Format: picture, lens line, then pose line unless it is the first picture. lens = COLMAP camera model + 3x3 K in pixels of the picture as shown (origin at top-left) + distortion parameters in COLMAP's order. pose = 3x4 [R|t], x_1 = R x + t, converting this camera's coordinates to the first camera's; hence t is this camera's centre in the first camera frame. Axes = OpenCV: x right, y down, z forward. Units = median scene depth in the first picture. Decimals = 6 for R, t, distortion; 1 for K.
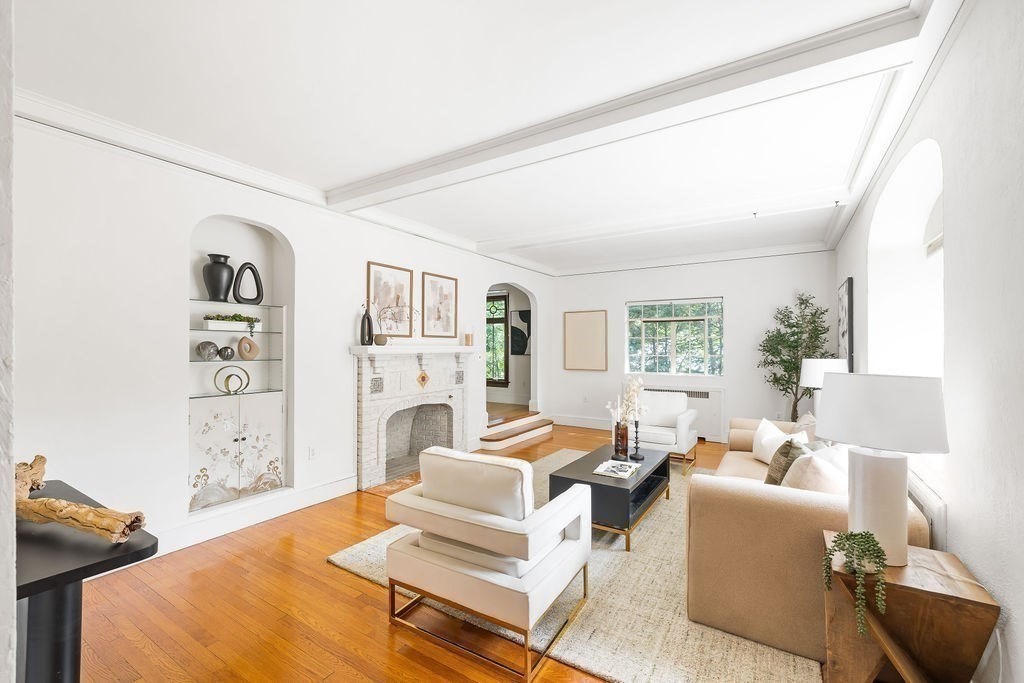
lens RADIAL K [[440.9, 0, 508.4], [0, 440.9, 344.5], [0, 0, 1]] dist [-0.001242, 0.000368]
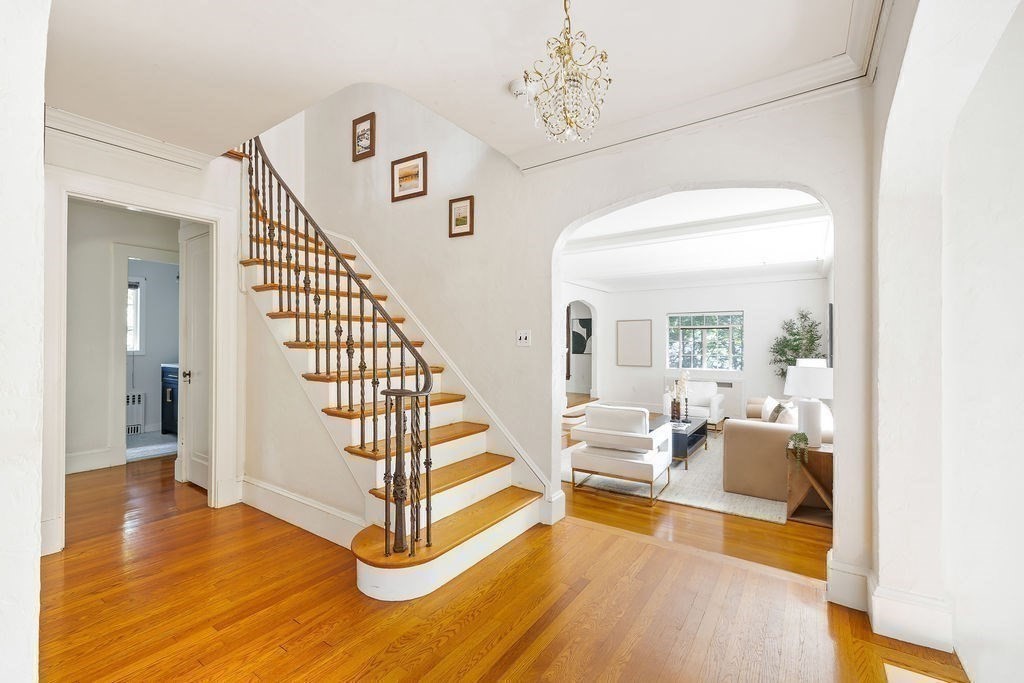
lens RADIAL K [[440.9, 0, 512.2], [0, 440.9, 340.3], [0, 0, 1]] dist [-0.001242, 0.000368]
pose [[0.999456, 0.001977, -0.032917, -0.187663], [-0.002057, 0.999995, -0.002408, -0.018106], [0.032912, 0.002475, 0.999455, -0.396576]]
